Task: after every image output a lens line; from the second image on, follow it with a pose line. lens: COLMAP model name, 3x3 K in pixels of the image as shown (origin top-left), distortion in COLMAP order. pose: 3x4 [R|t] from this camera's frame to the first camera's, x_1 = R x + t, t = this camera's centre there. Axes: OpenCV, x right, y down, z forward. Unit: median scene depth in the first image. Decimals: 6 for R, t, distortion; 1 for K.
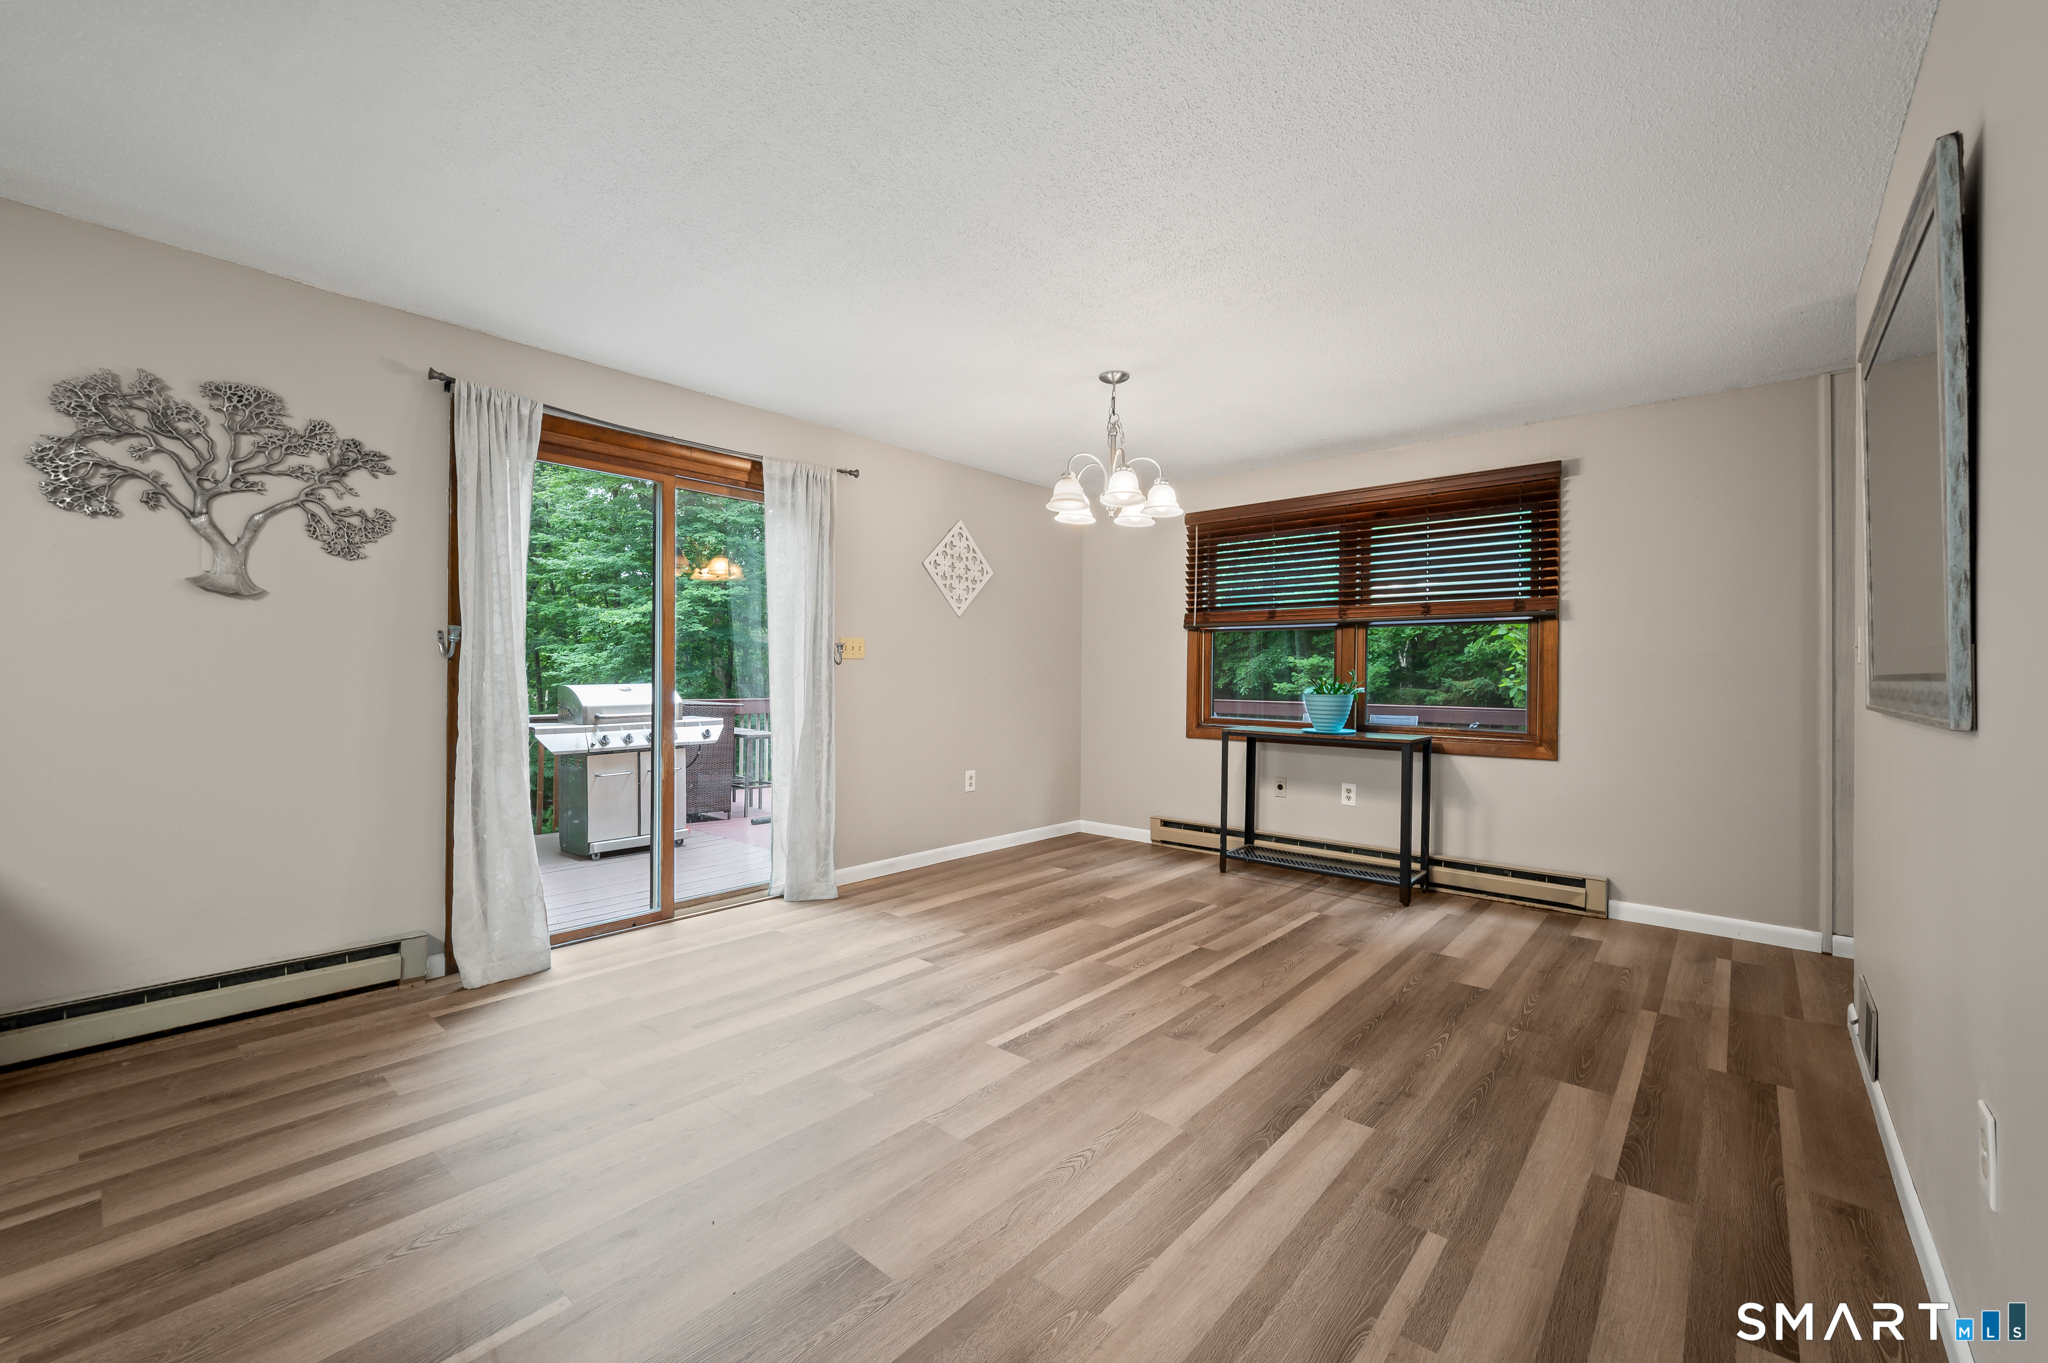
lens RADIAL K [[836.8, 0, 1024.0], [0, 836.8, 681.5], [0, 0, 1]] dist [0.001621, 0.000189]
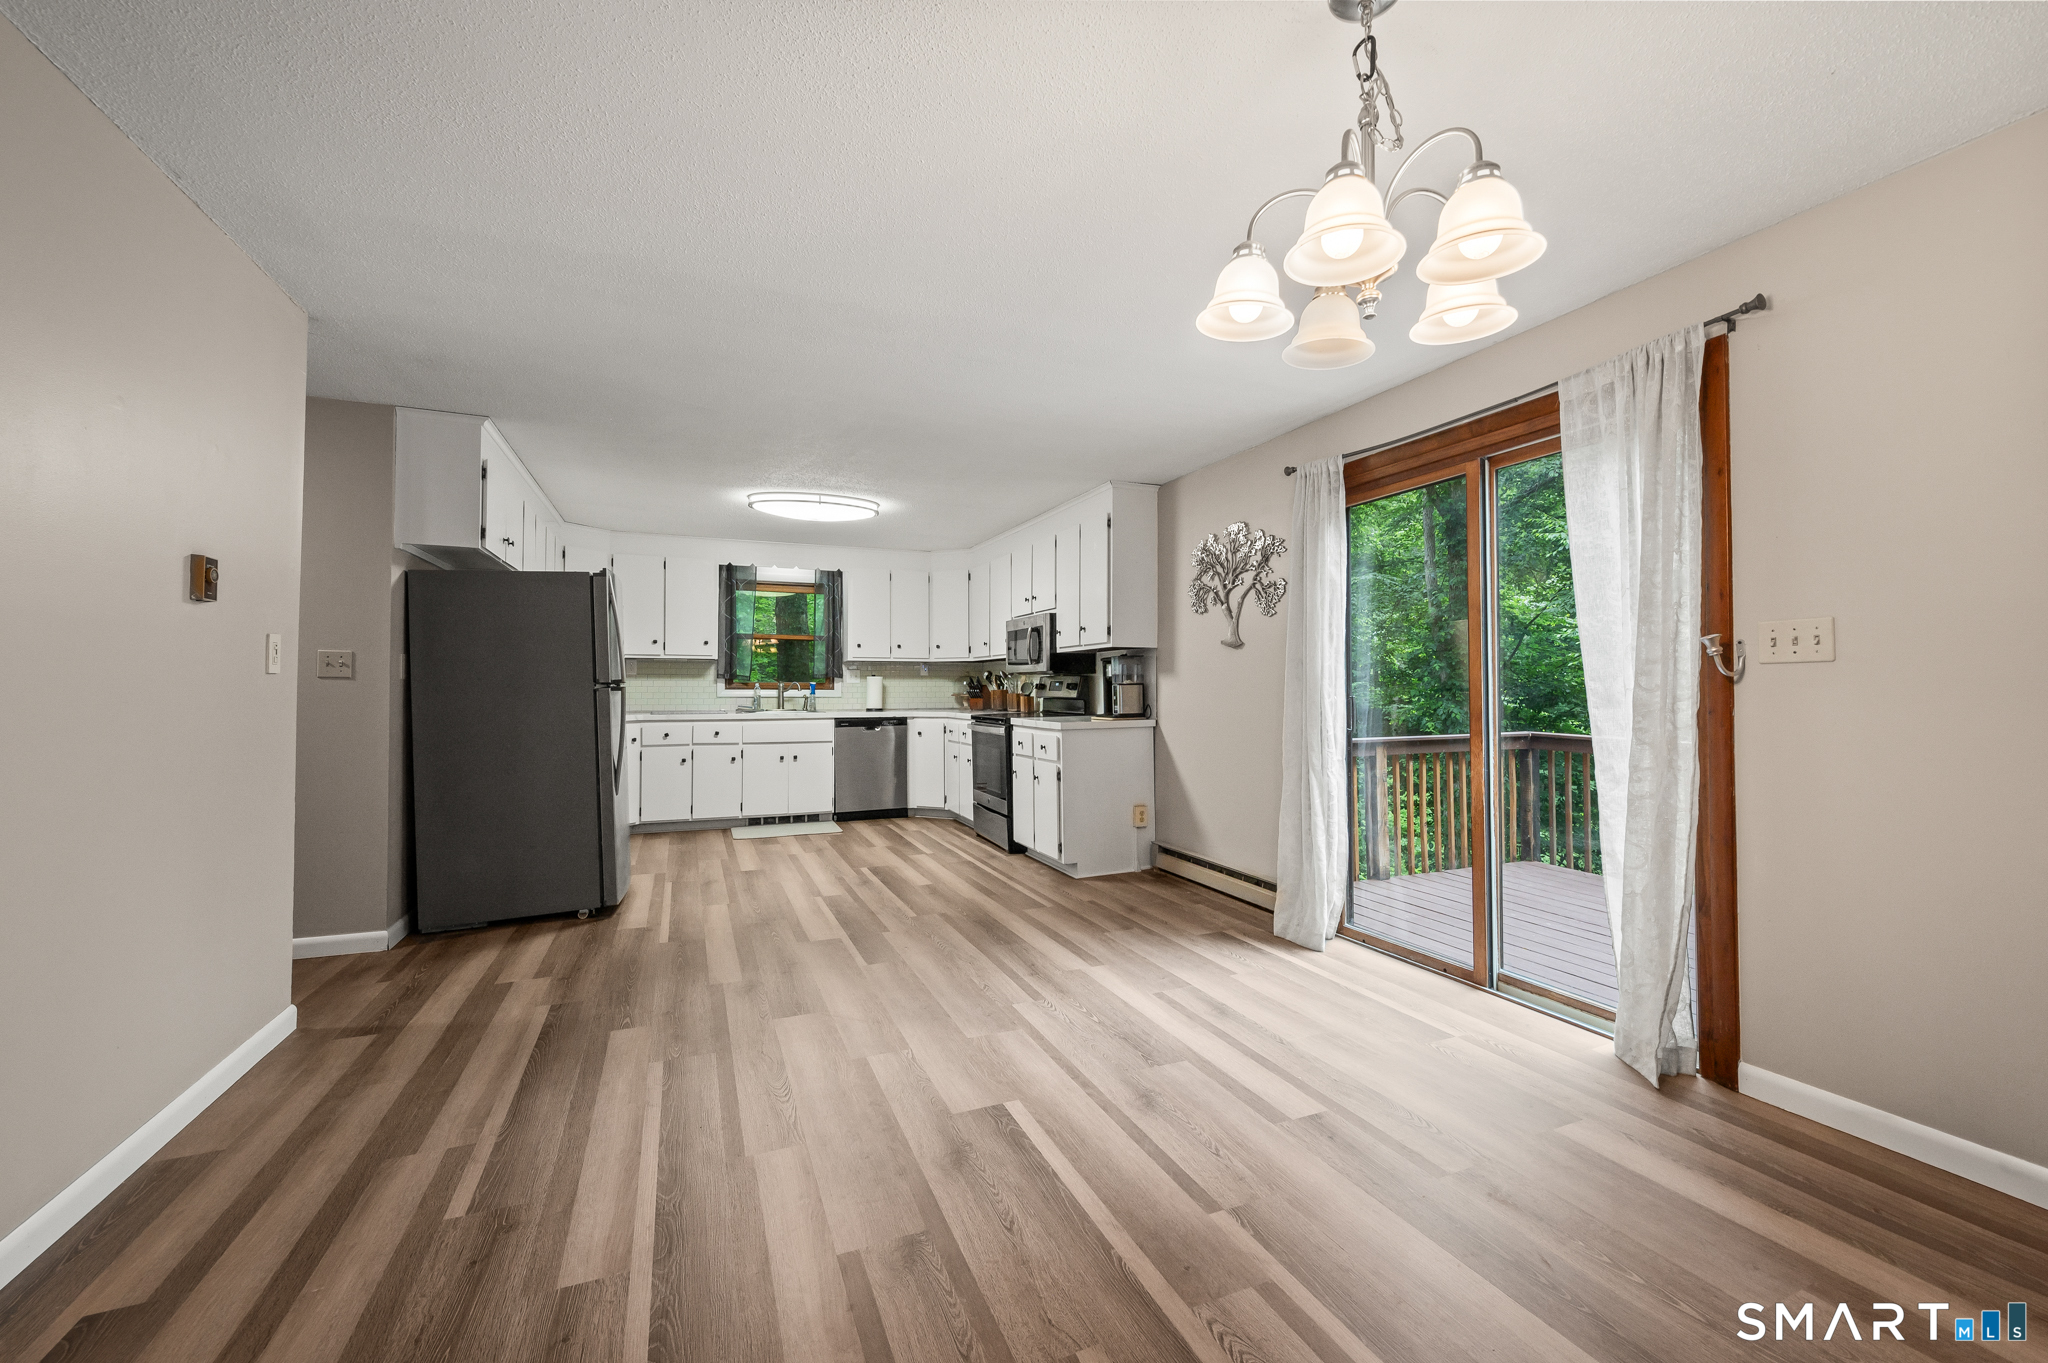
lens RADIAL K [[803.9, 0, 1036.1], [0, 803.9, 677.6], [0, 0, 1]] dist [-0.000324, 0.000138]
pose [[-0.428391, -0.022465, -0.903314, 0.618859], [-0.012400, 0.999743, -0.018982, -0.004488], [0.903508, 0.003069, -0.428559, 1.168008]]
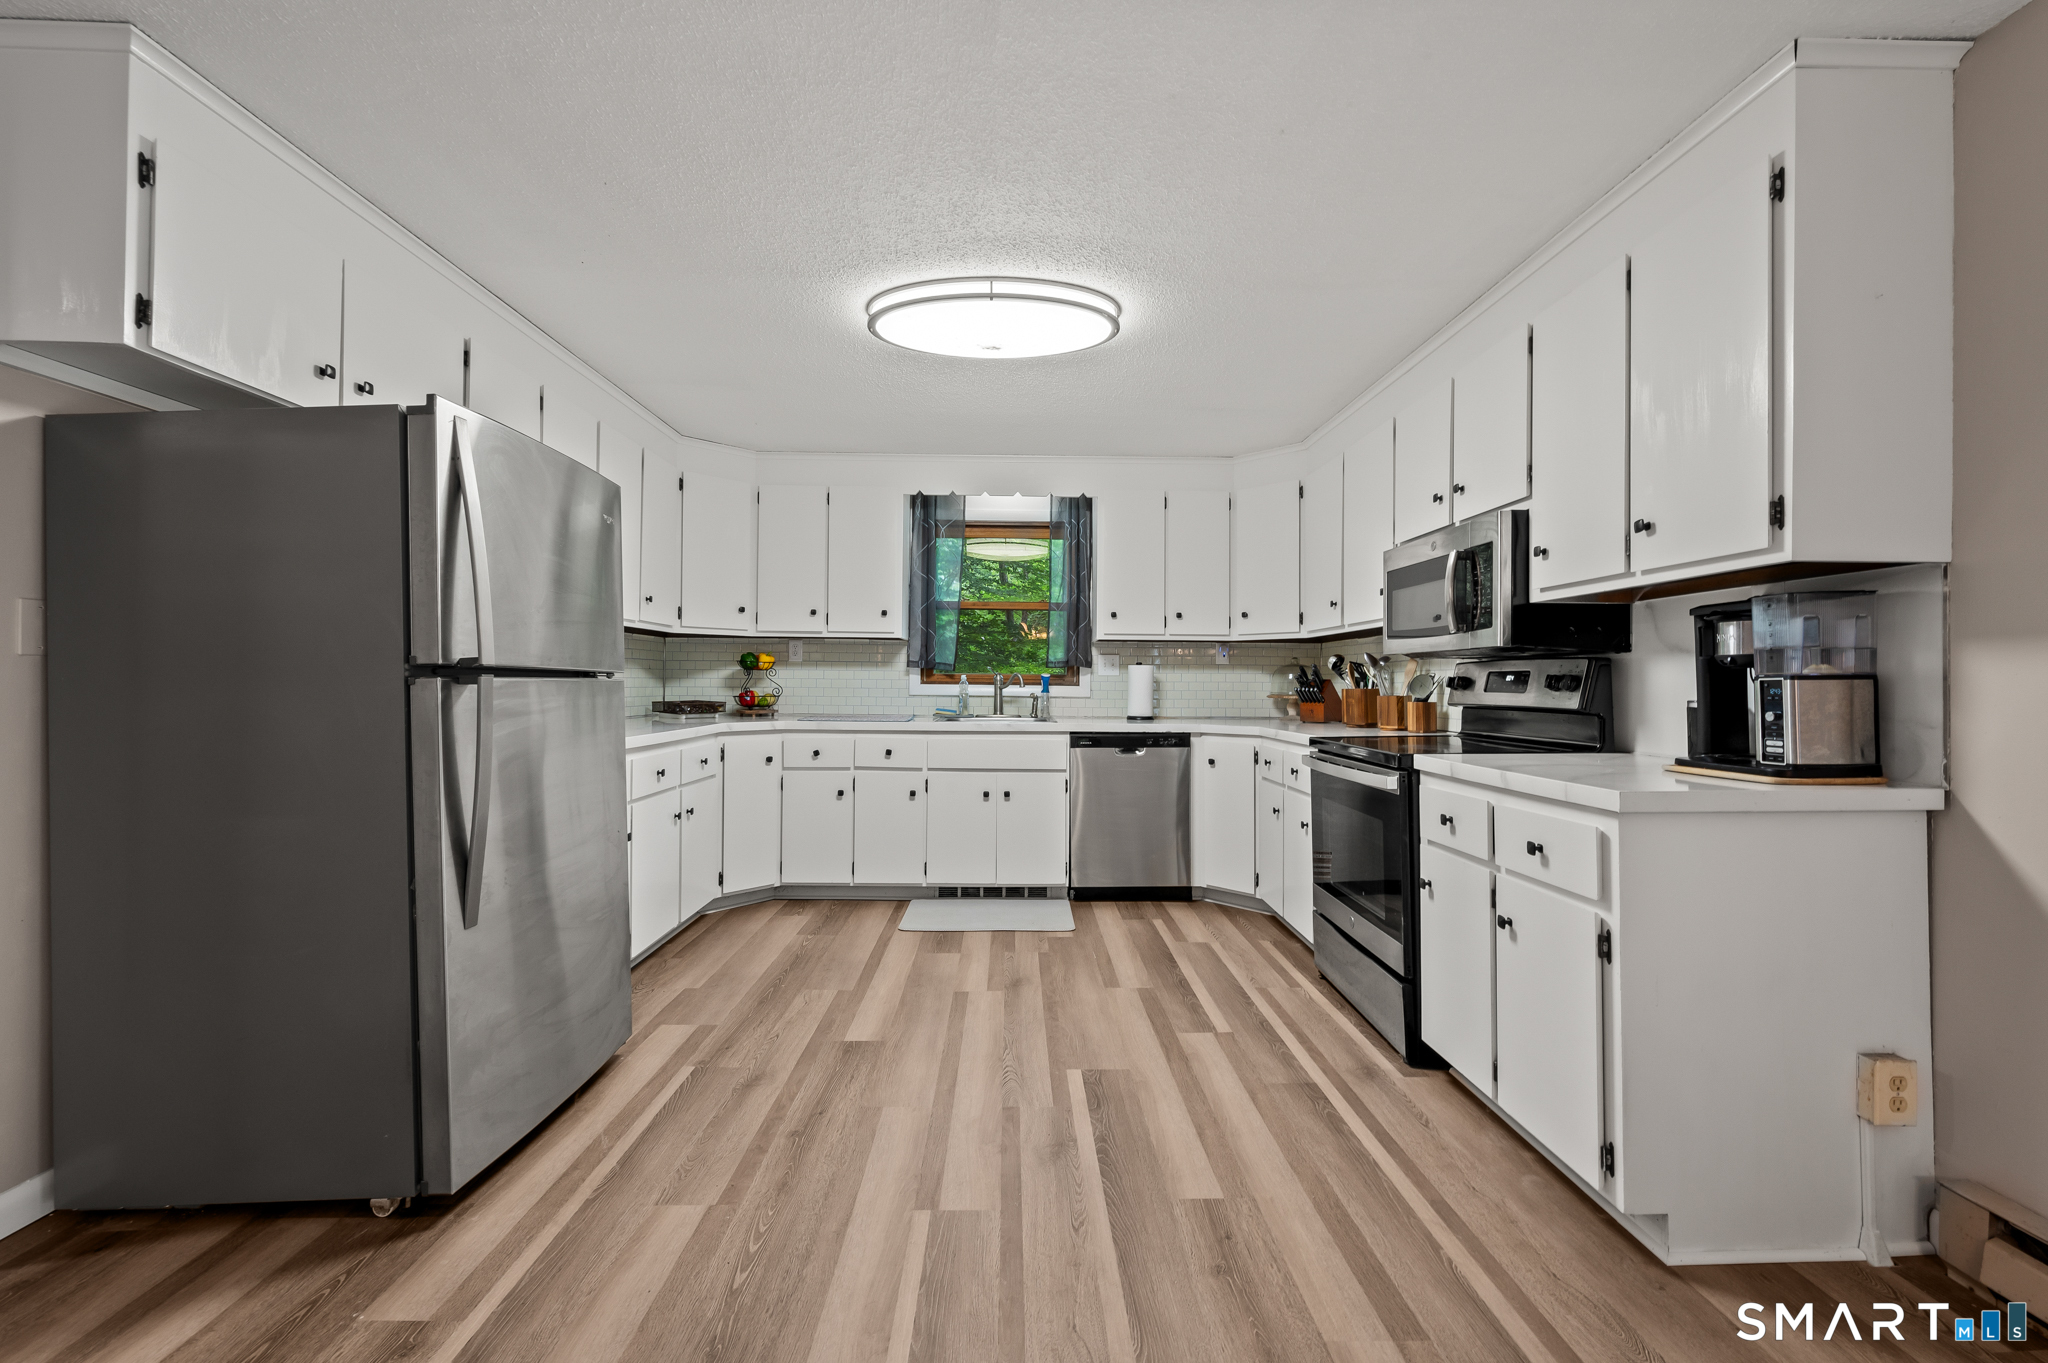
lens RADIAL K [[803.9, 0, 1036.1], [0, 803.9, 677.6], [0, 0, 1]] dist [-0.000324, 0.000138]
pose [[-0.731252, -0.020928, -0.681787, -0.203856], [-0.021593, 0.999738, -0.007528, -0.008505], [0.681766, 0.009217, -0.731512, 0.652203]]
